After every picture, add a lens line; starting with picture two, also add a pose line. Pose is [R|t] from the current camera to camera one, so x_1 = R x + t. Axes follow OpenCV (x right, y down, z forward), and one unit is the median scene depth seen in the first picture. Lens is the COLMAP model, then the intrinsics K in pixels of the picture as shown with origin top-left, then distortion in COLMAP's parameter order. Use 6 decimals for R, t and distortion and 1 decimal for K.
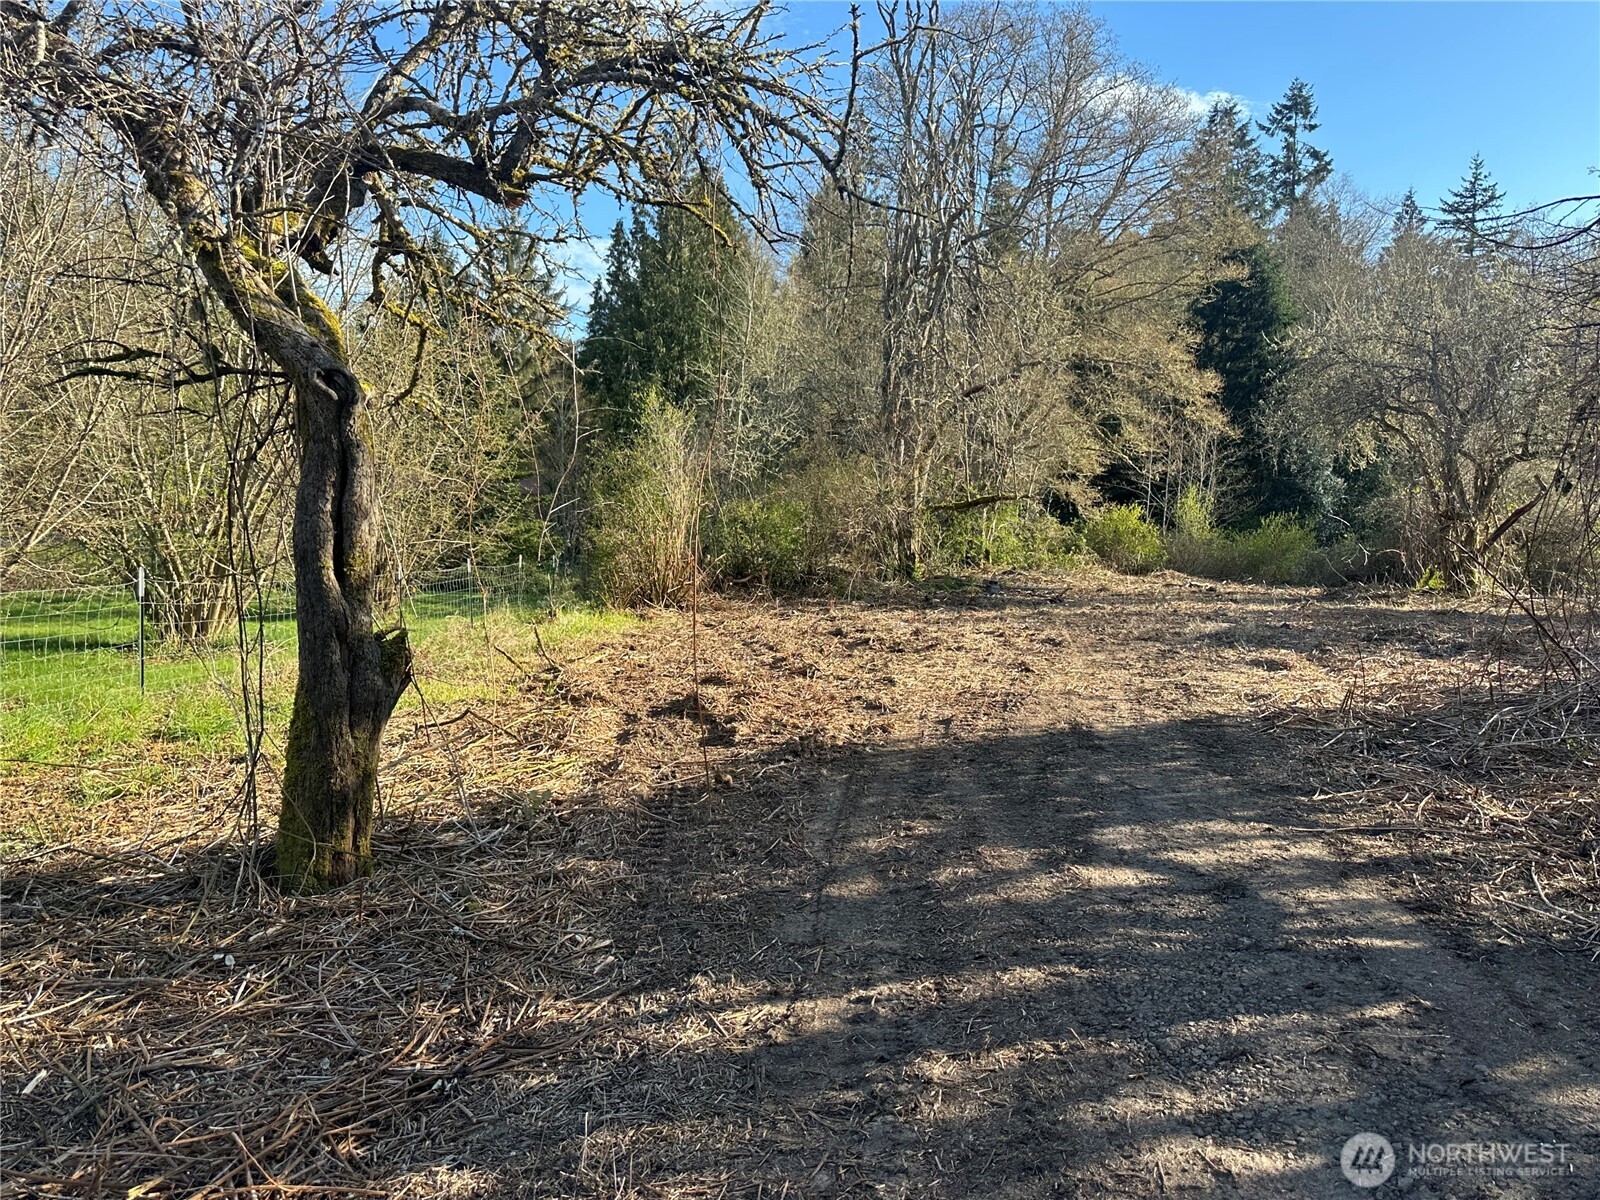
lens RADIAL K [[1131.6, 0, 770.2], [0, 1131.6, 624.1], [0, 0, 1]] dist [0.065793, -0.117744]
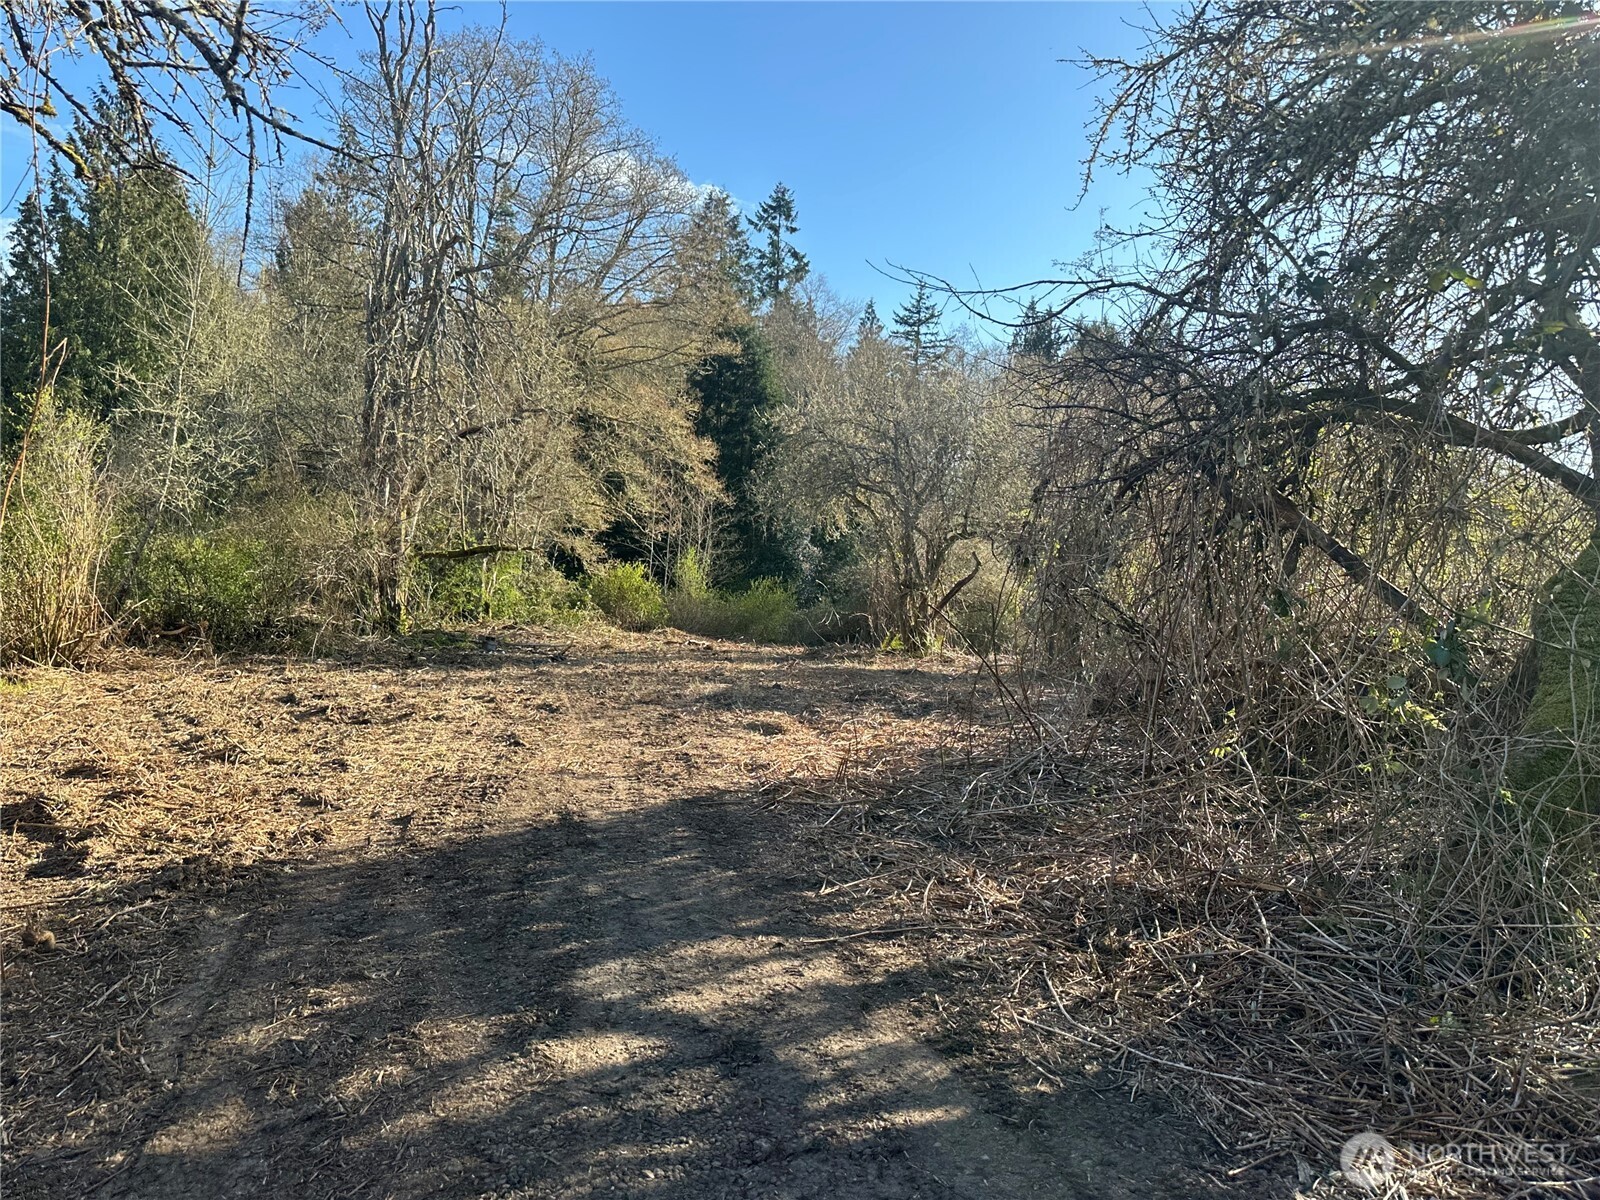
lens RADIAL K [[1126.4, 0, 823.1], [0, 1126.4, 618.7], [0, 0, 1]] dist [0.150444, -0.242324]
pose [[0.890869, 0.020692, 0.453790, 0.016650], [0.002926, 0.998680, -0.051283, -0.004564], [-0.454252, 0.047014, 0.889632, 0.048355]]
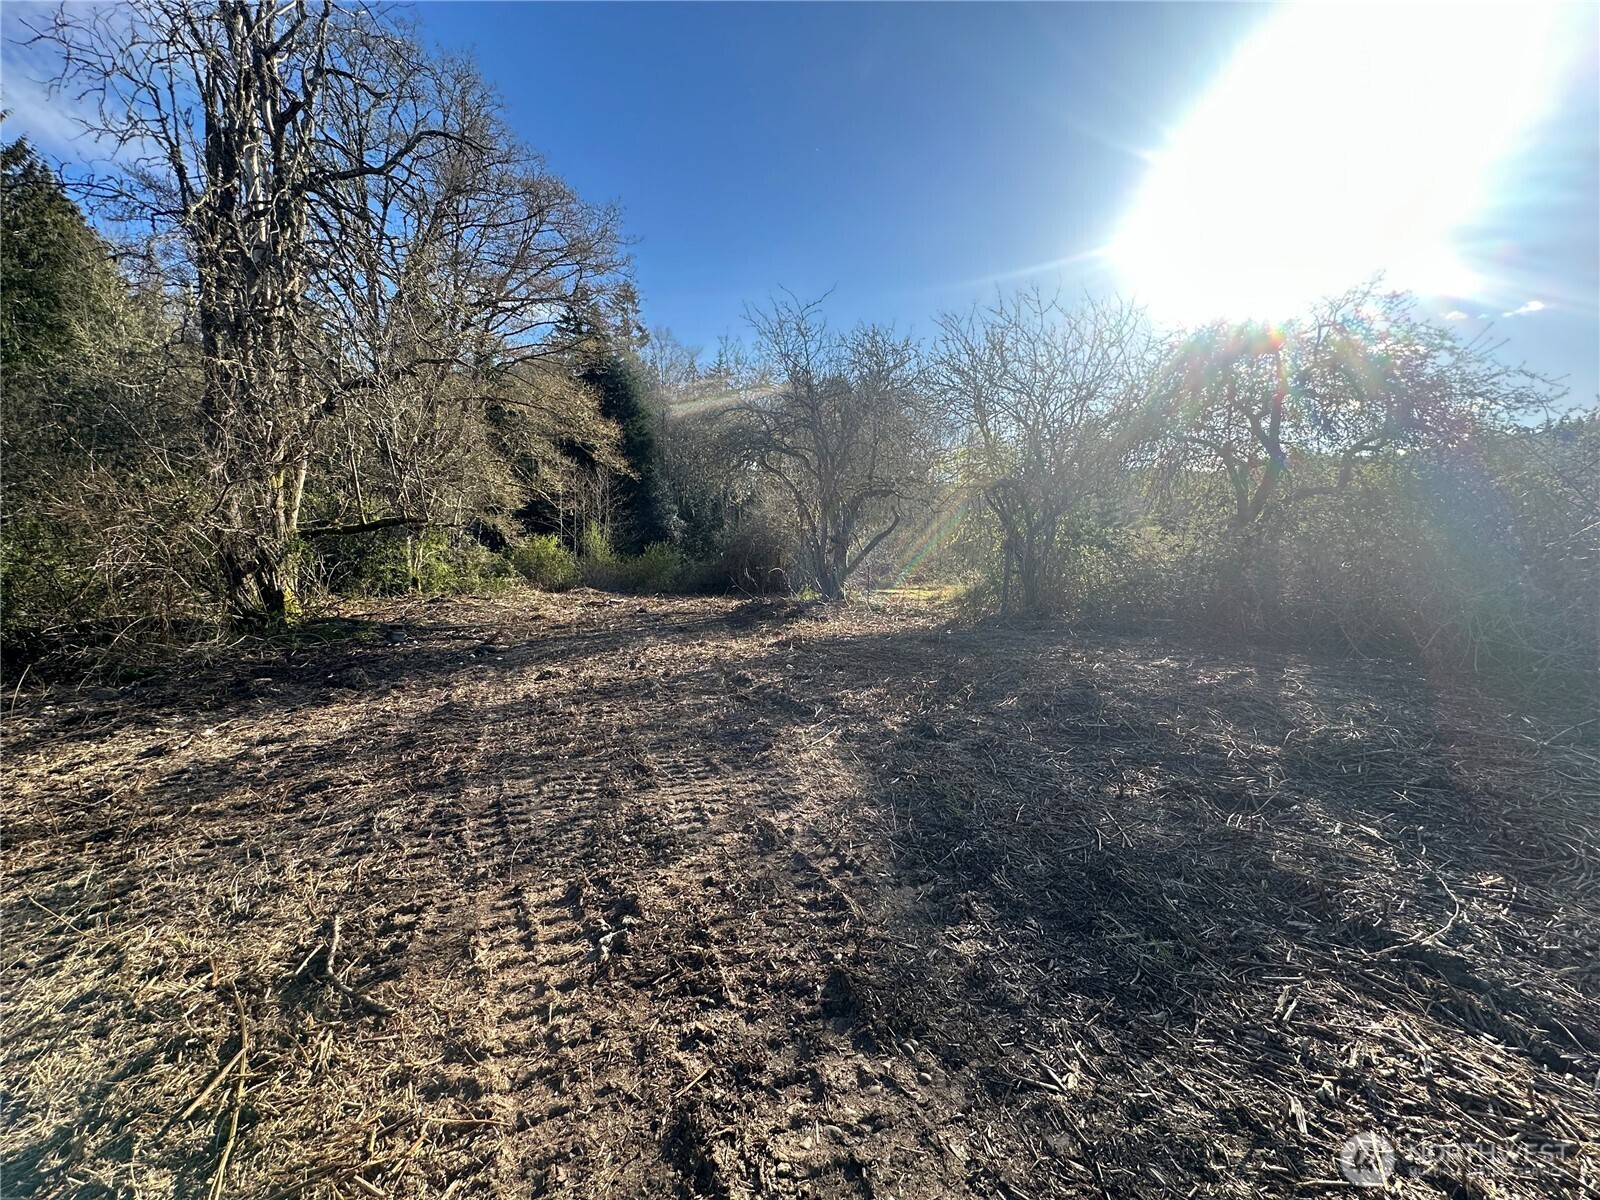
lens RADIAL K [[637.1, 0, 797.1], [0, 637.1, 597.9], [0, 0, 1]] dist [0.000096, 0.000643]
pose [[0.770807, -0.060896, 0.634151, 0.140925], [0.070201, 0.997478, 0.010457, -0.044200], [-0.633189, 0.036457, 0.773139, 0.516477]]
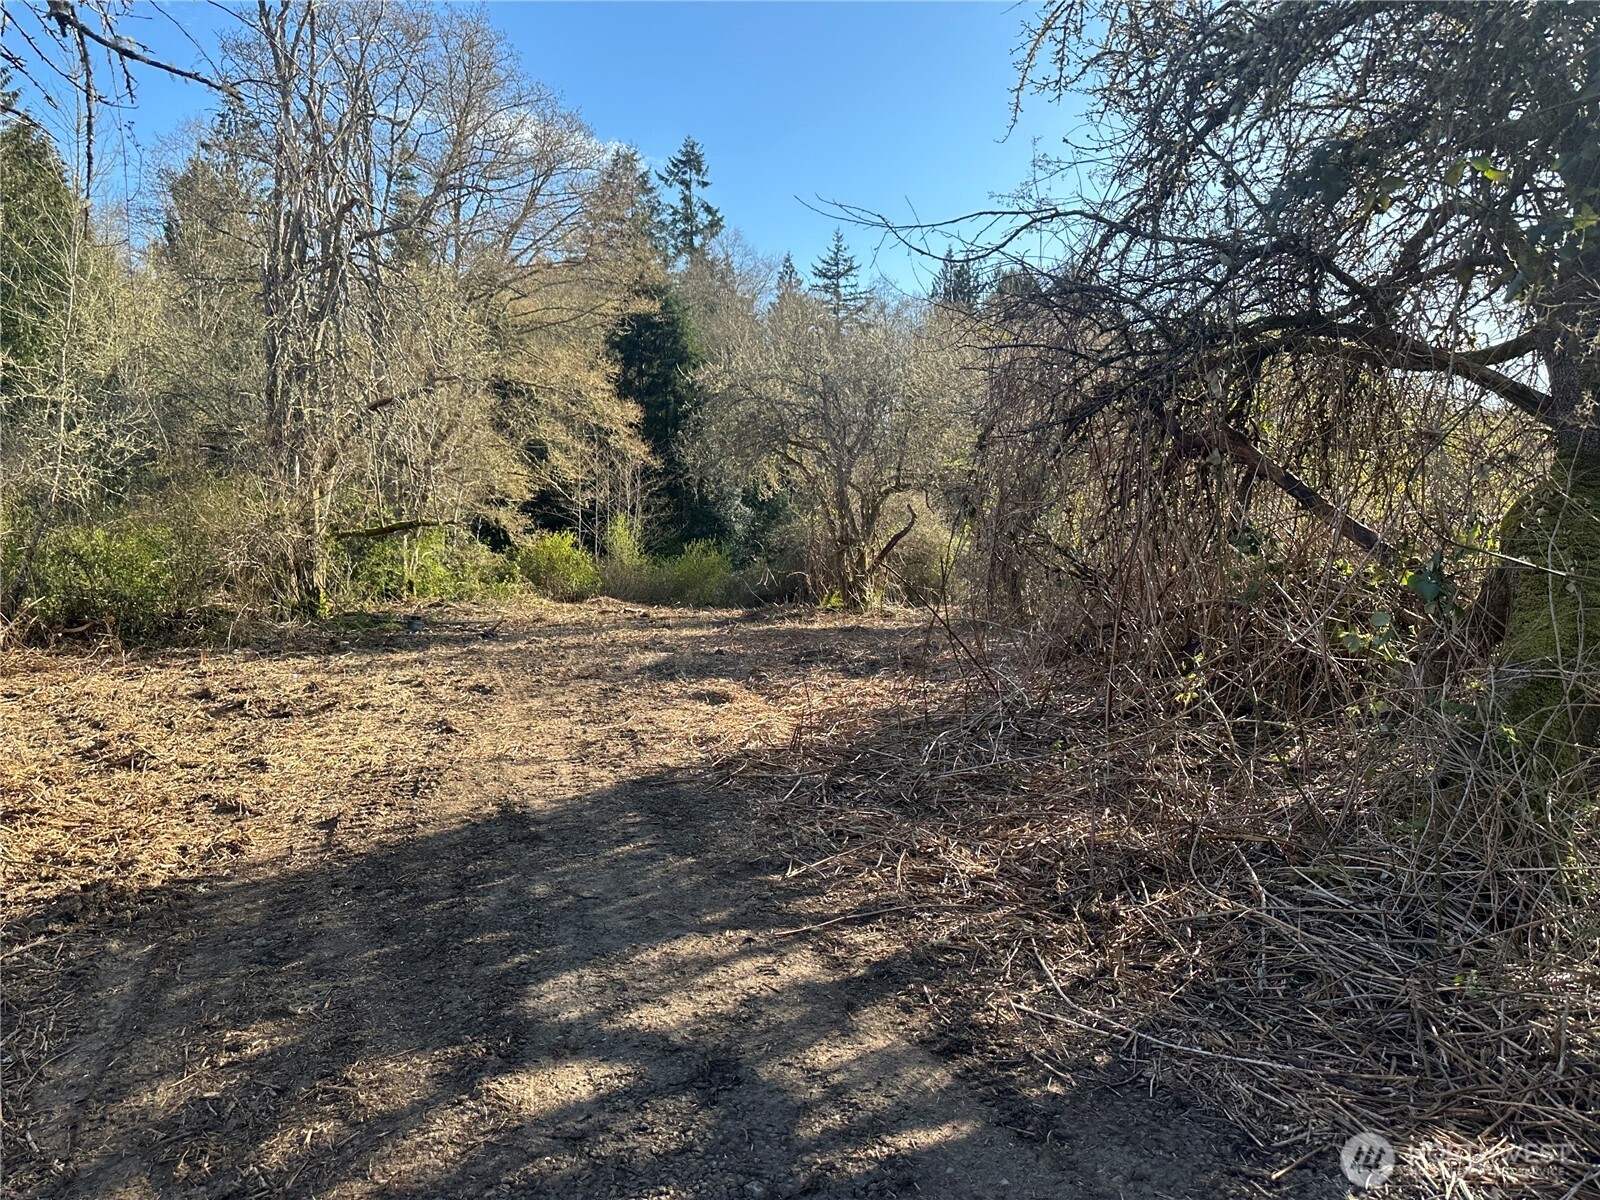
lens RADIAL K [[1124.2, 0, 826.9], [0, 1124.2, 615.4], [0, 0, 1]] dist [0.098107, -0.122428]
pose [[0.860906, -0.043316, 0.506916, 0.021491], [0.058972, 0.998149, -0.014861, -0.006647], [-0.505334, 0.042688, 0.861867, 0.064675]]
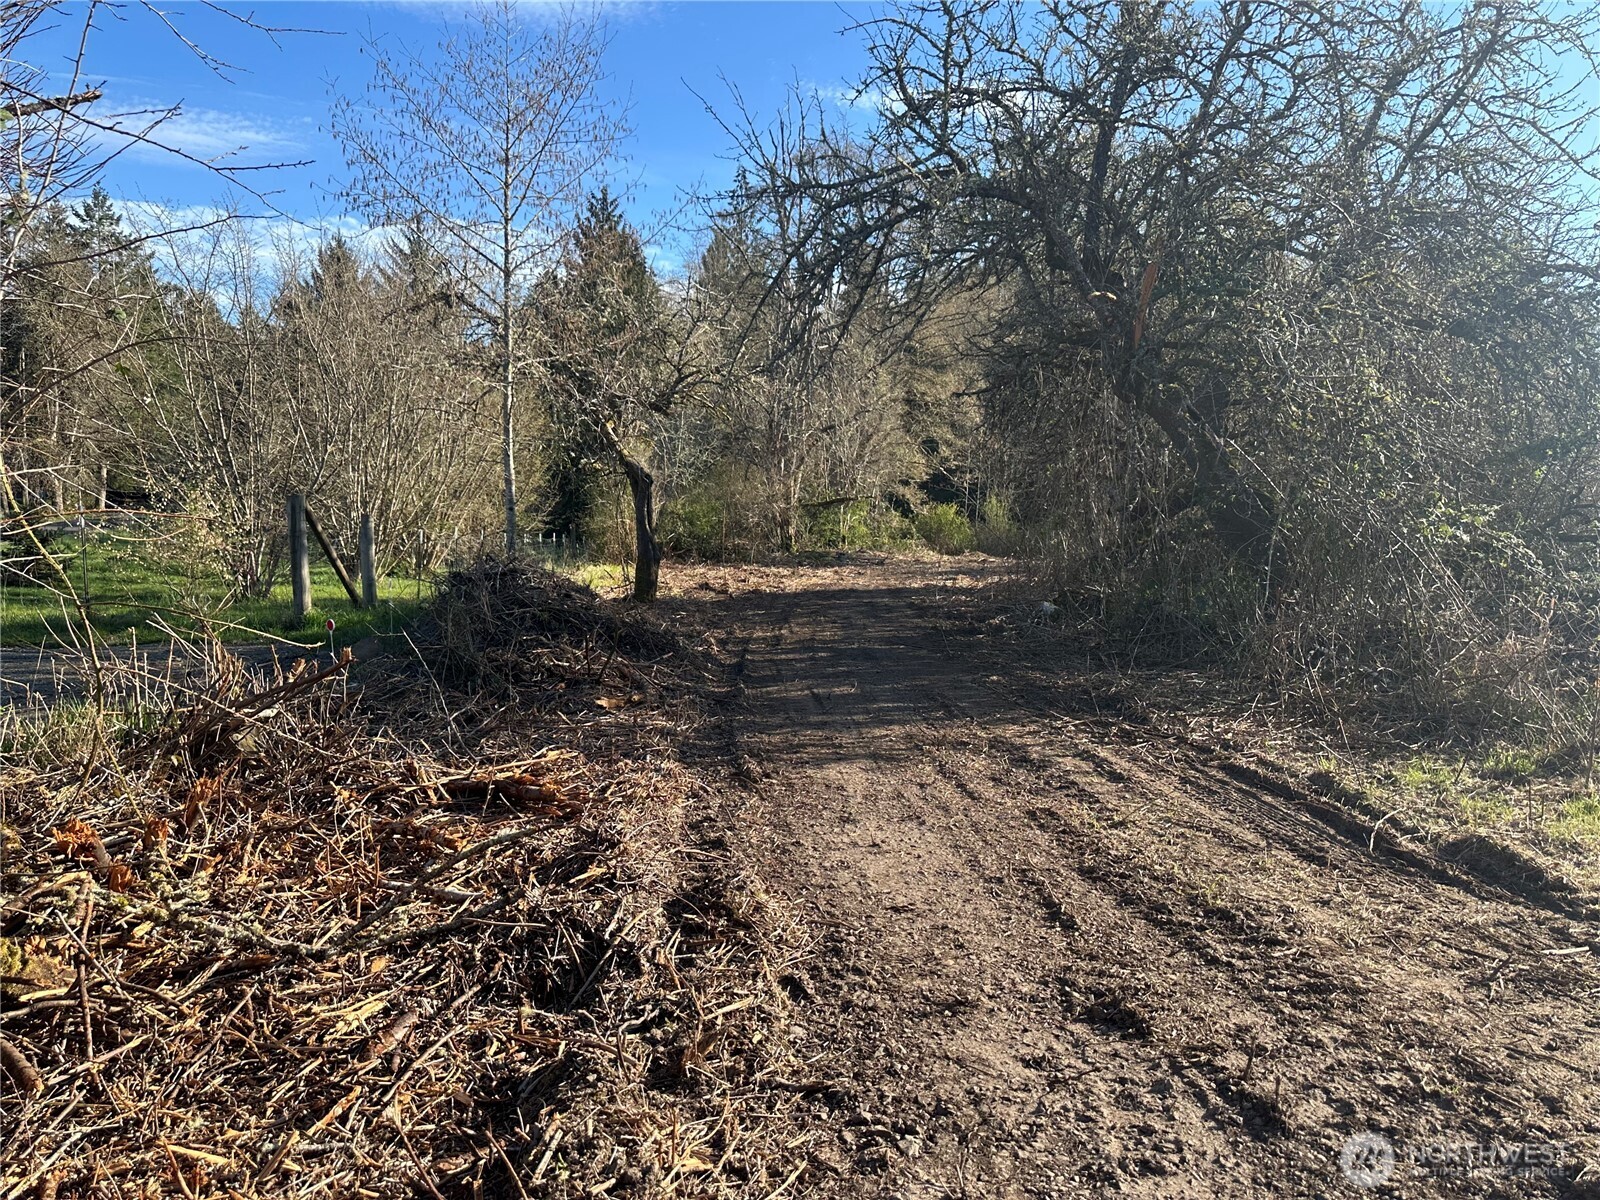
lens RADIAL K [[1126.4, 0, 823.1], [0, 1126.4, 618.7], [0, 0, 1]] dist [0.150444, -0.242324]
pose [[0.988414, -0.008193, 0.151560, -0.065806], [0.007987, 0.999966, 0.001973, 0.050555], [-0.151572, -0.000739, 0.988446, -0.542588]]
